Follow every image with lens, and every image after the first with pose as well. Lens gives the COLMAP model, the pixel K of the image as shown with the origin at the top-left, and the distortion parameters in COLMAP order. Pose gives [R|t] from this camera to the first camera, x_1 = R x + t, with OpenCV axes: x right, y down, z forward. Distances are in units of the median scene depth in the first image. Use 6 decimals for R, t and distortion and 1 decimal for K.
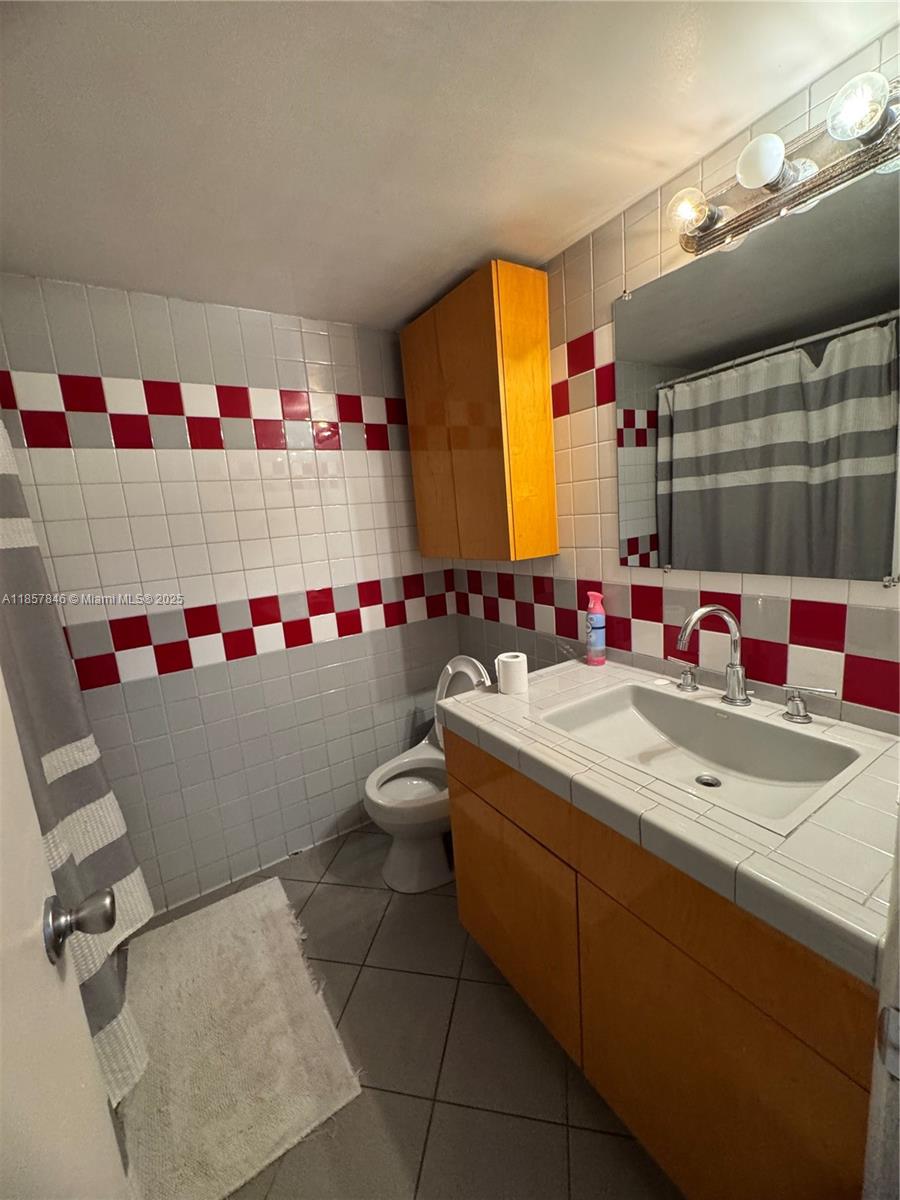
lens RADIAL K [[482.1, 0, 450.9], [0, 482.1, 599.8], [0, 0, 1]] dist [0.008124, -0.001036]
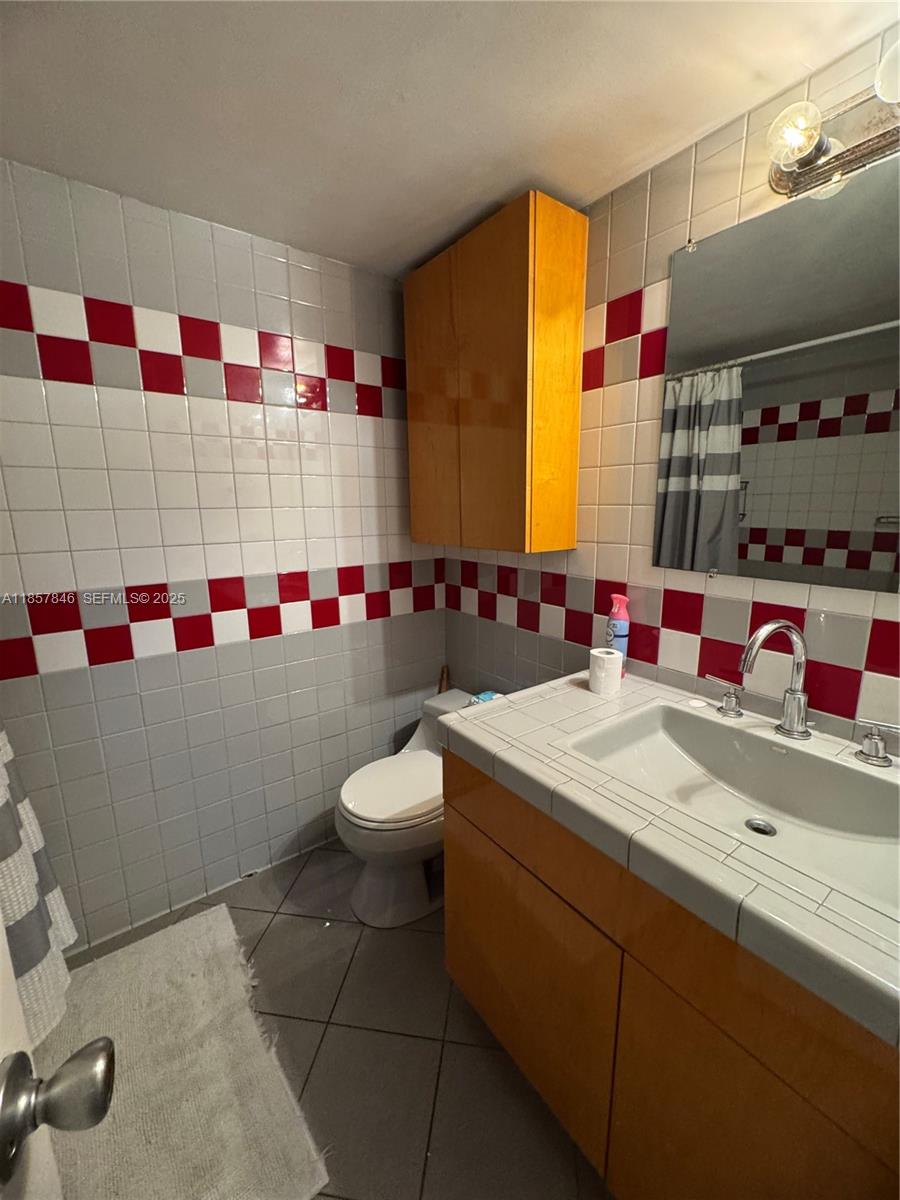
lens RADIAL K [[482.1, 0, 449.8], [0, 482.1, 598.0], [0, 0, 1]] dist [0.008124, -0.001036]
pose [[0.995523, 0.054632, 0.077135, -0.070441], [-0.055981, 0.998313, 0.015428, -0.006084], [-0.076162, -0.019677, 0.996901, 0.146439]]
